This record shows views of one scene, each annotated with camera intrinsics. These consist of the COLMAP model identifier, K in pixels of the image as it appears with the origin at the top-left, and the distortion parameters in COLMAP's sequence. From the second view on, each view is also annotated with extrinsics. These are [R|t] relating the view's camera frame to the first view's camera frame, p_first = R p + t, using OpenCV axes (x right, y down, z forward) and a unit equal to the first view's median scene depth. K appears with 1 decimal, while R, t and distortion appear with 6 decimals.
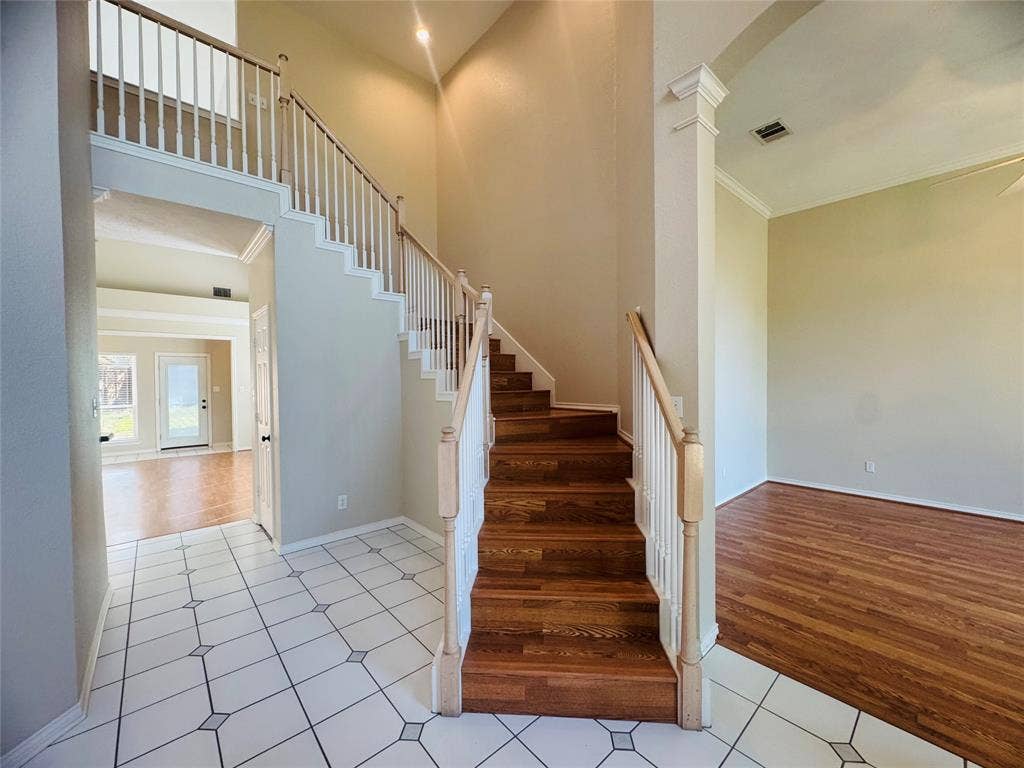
lens RADIAL K [[408.2, 0, 512.4], [0, 408.2, 385.7], [0, 0, 1]] dist [-0.000567, 0.000081]
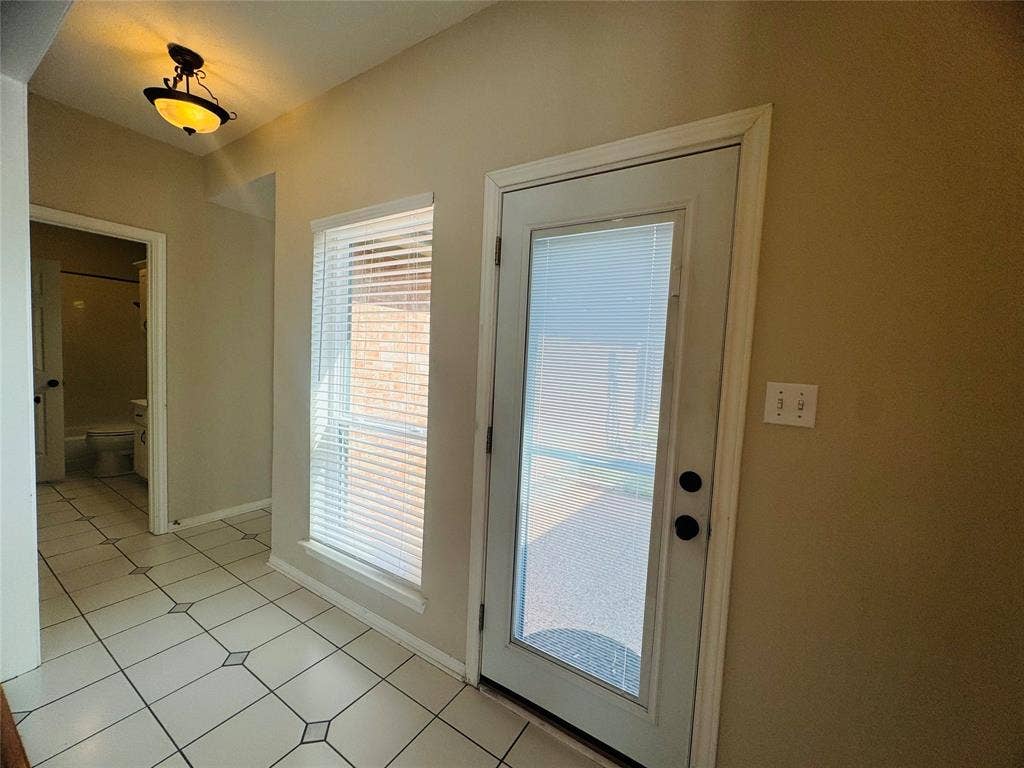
lens RADIAL K [[408.2, 0, 512.4], [0, 408.2, 385.7], [0, 0, 1]] dist [-0.000567, 0.000081]
pose [[0.270424, 0.085643, -0.958925, -1.981548], [-0.068874, 0.995204, 0.069460, 0.001413], [0.960275, 0.047261, 0.275025, 2.781096]]
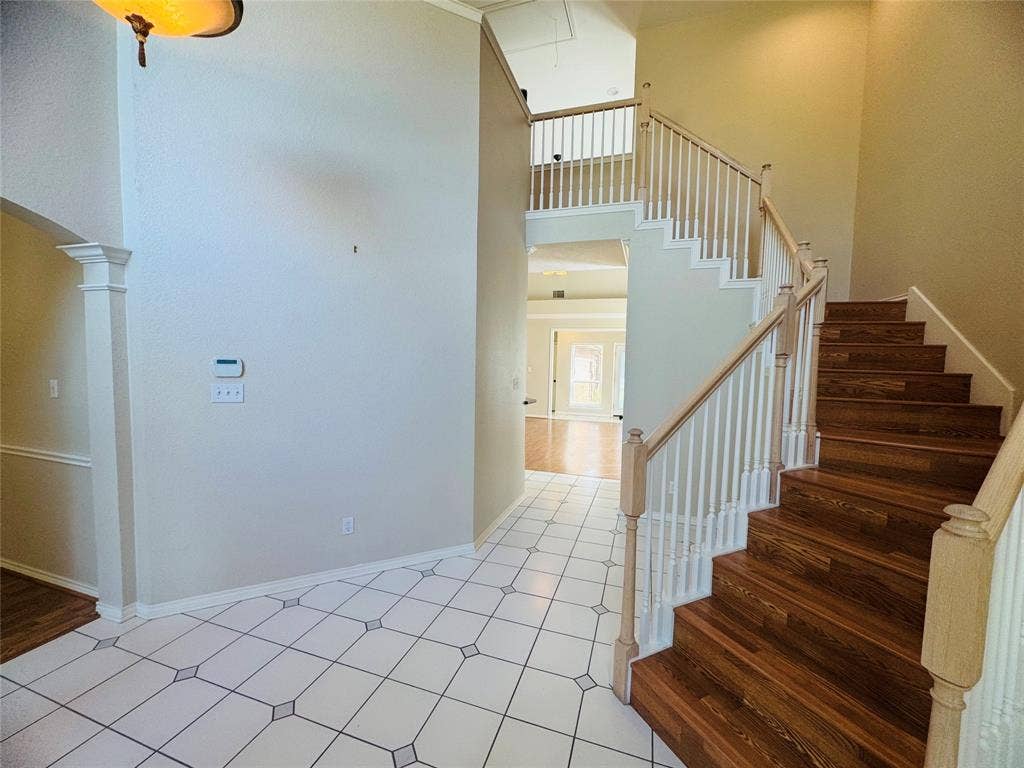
lens RADIAL K [[408.2, 0, 512.4], [0, 408.2, 385.7], [0, 0, 1]] dist [-0.000567, 0.000081]
pose [[0.497975, 0.077542, -0.863718, 0.350766], [-0.044603, 0.996966, 0.063789, -0.035939], [0.866044, 0.006759, 0.499923, 0.138590]]
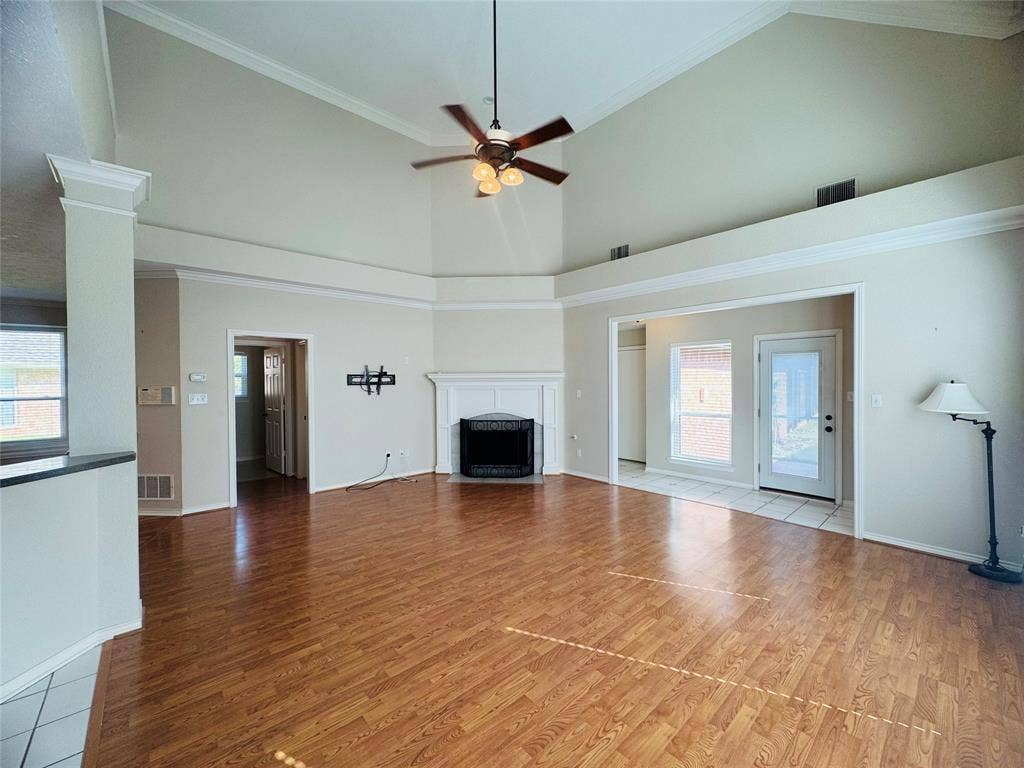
lens RADIAL K [[408.2, 0, 512.4], [0, 408.2, 385.7], [0, 0, 1]] dist [-0.000567, 0.000081]
pose [[0.006107, 0.020922, -0.999762, -0.678294], [-0.011624, 0.999715, 0.020850, -0.033620], [0.999914, 0.011494, 0.006349, 1.777845]]
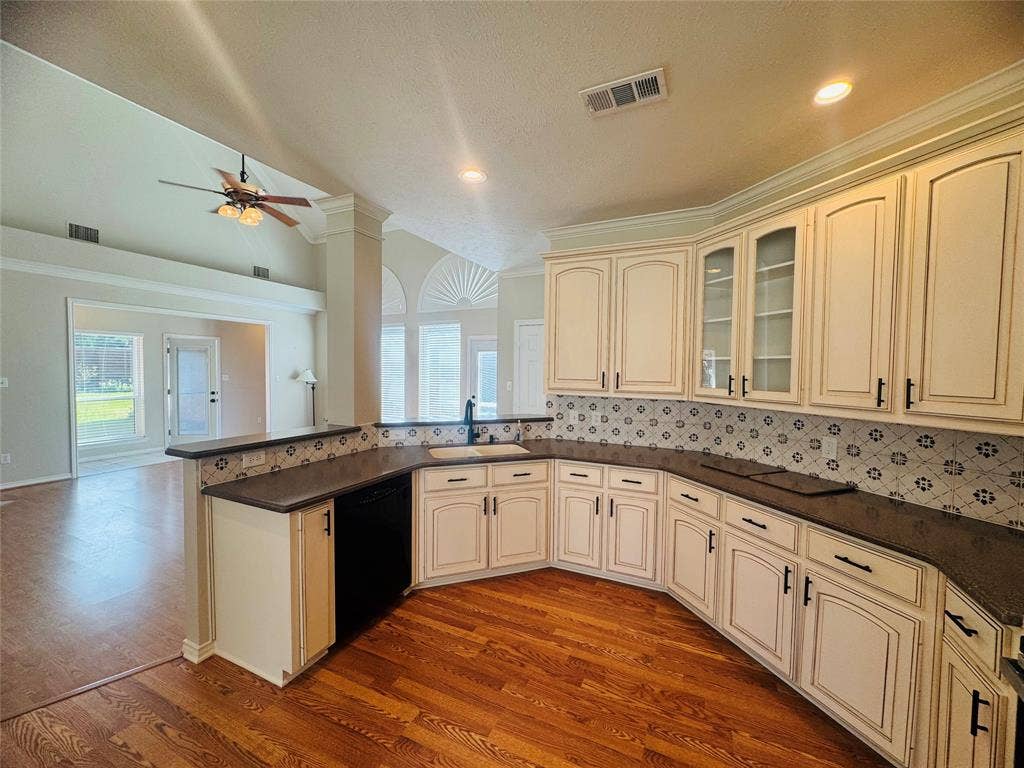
lens RADIAL K [[408.2, 0, 512.4], [0, 408.2, 385.7], [0, 0, 1]] dist [-0.000567, 0.000081]
pose [[0.919523, -0.000480, 0.393037, -1.563956], [-0.007587, 0.999791, 0.018971, 0.014513], [-0.392964, -0.020426, 0.919327, -0.195823]]
